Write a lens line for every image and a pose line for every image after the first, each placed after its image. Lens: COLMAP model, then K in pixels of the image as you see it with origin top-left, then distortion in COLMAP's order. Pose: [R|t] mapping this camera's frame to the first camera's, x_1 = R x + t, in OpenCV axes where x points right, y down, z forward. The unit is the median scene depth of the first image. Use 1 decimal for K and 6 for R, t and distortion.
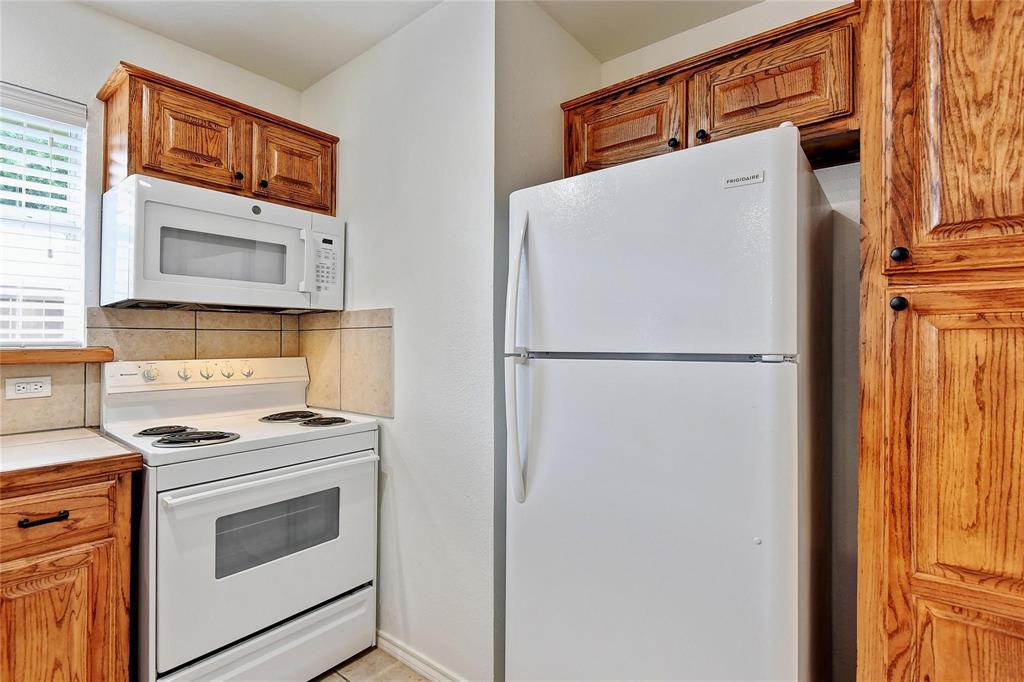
lens RADIAL K [[500.6, 0, 506.8], [0, 500.6, 336.8], [0, 0, 1]] dist [-0.014094, -0.000914]
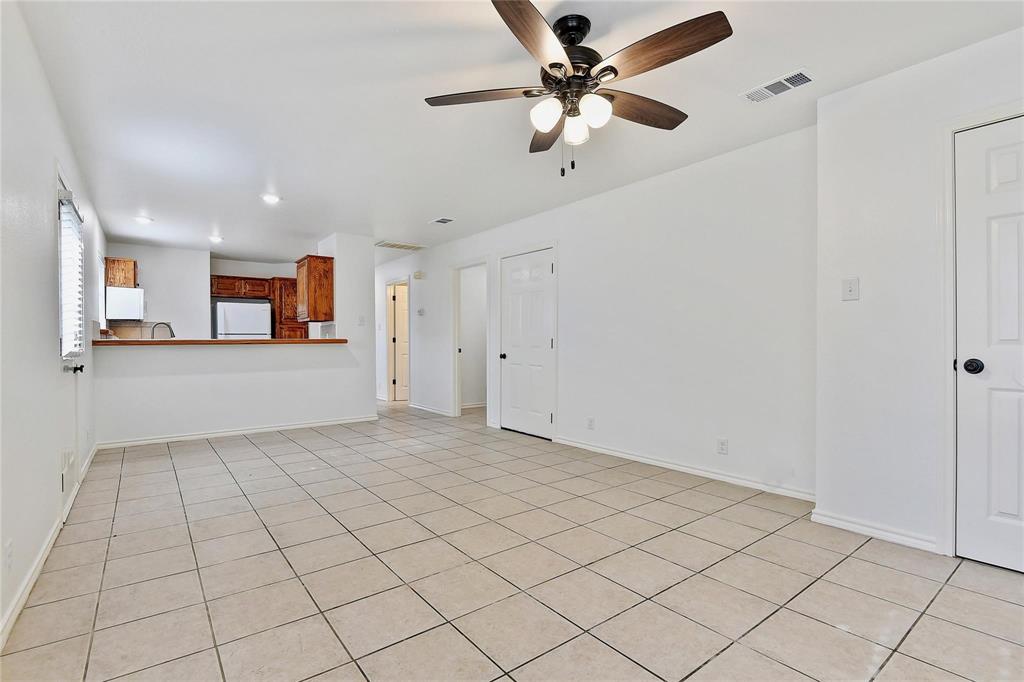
lens RADIAL K [[480.6, 0, 512.0], [0, 480.6, 341.0], [0, 0, 1]] dist [-0.047467, -0.000116]
pose [[0.236500, 0.005987, 0.971613, -3.523294], [-0.008608, 0.999955, -0.004066, 0.090459], [-0.971593, -0.007402, 0.236541, -2.716934]]
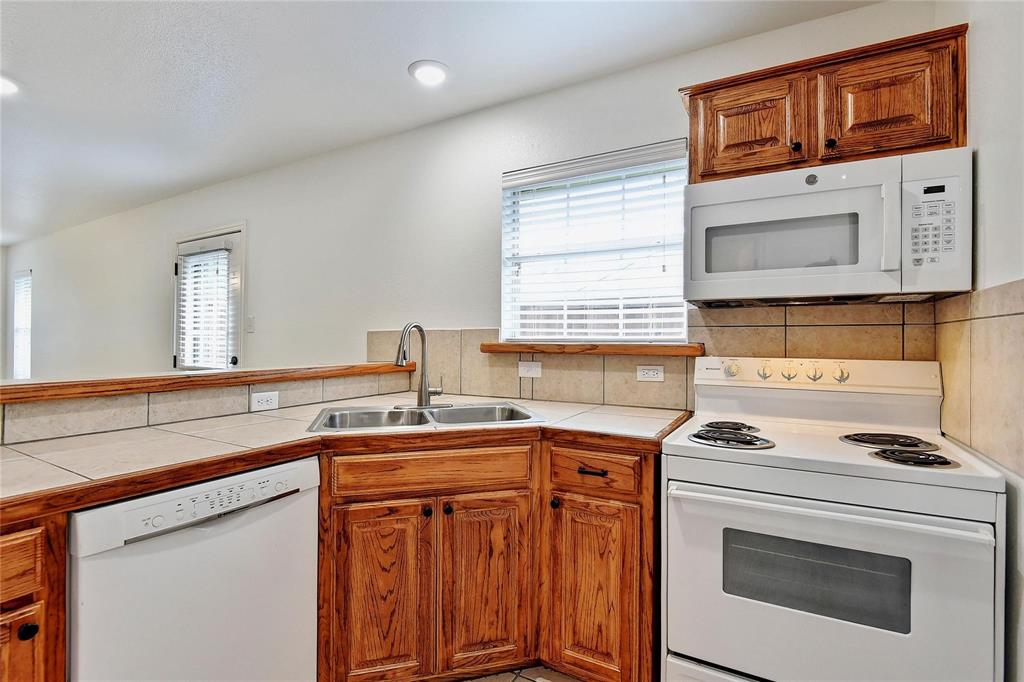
lens RADIAL K [[477.2, 0, 514.3], [0, 477.2, 338.3], [0, 0, 1]] dist [-0.016047, -0.000998]
pose [[0.159476, 0.001387, -0.987201, 0.213664], [0.004975, 0.999985, 0.002209, 0.004930], [0.987189, -0.005263, 0.159467, 0.425709]]
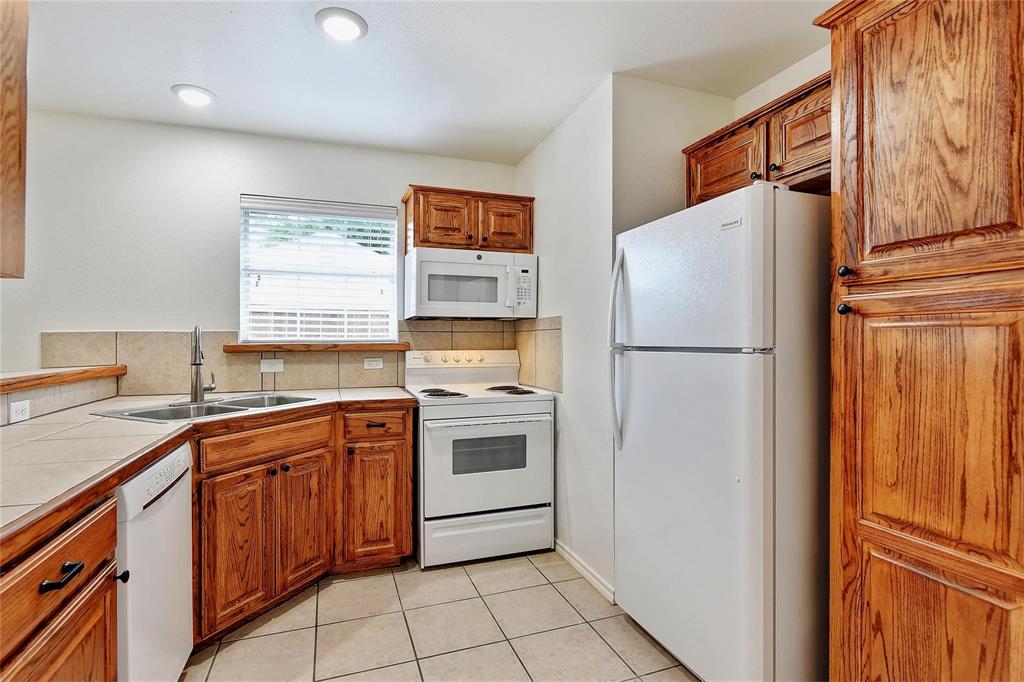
lens RADIAL K [[481.2, 0, 498.7], [0, 481.2, 344.3], [0, 0, 1]] dist [-0.013722, -0.000476]
pose [[0.850827, 0.004936, -0.525423, 0.401976], [0.005119, 0.999831, 0.017682, -0.001282], [0.525421, -0.017734, 0.850657, -0.318465]]
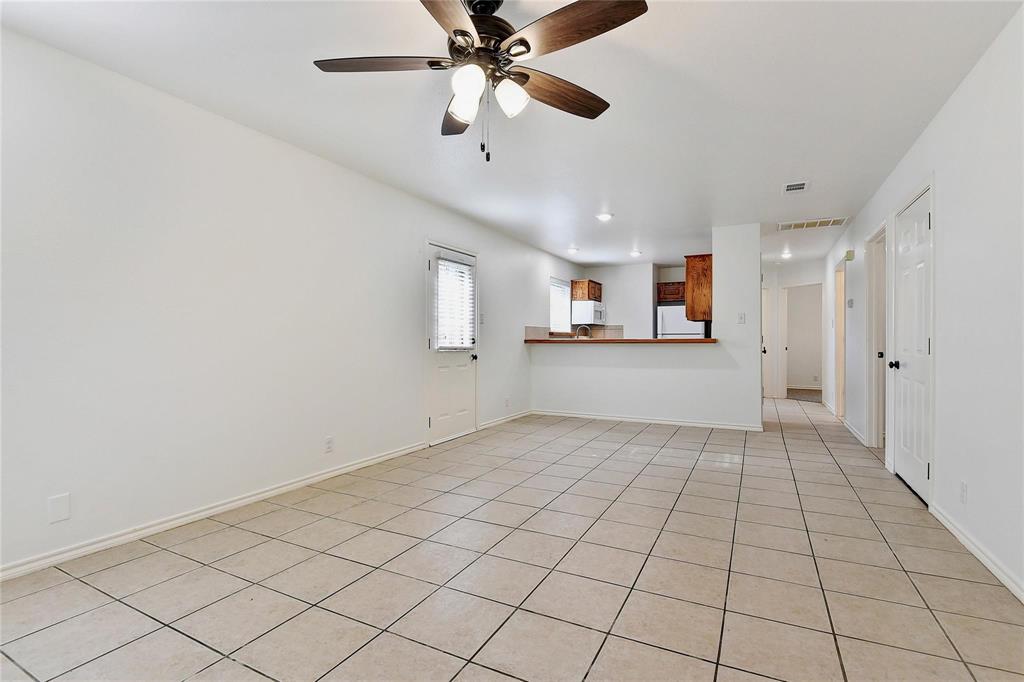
lens RADIAL K [[467.5, 0, 498.5], [0, 467.5, 337.5], [0, 0, 1]] dist [-0.001050, -0.000196]
pose [[0.984914, 0.007909, 0.172863, -2.474994], [-0.008436, 0.999962, 0.002315, 0.069451], [-0.172838, -0.003738, 0.984943, -3.622464]]
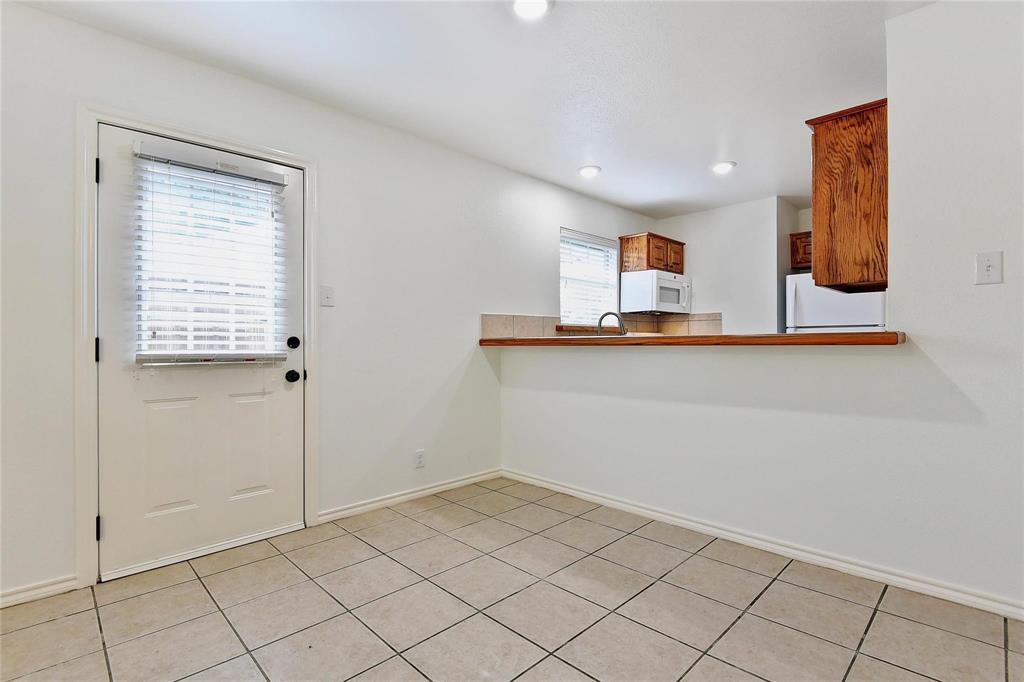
lens RADIAL K [[481.2, 0, 498.7], [0, 481.2, 344.3], [0, 0, 1]] dist [-0.013722, -0.000476]
pose [[0.991241, 0.000396, -0.132068, -1.229952], [0.001488, 0.999899, 0.014165, 0.086758], [0.132061, -0.014237, 0.991139, -1.950605]]
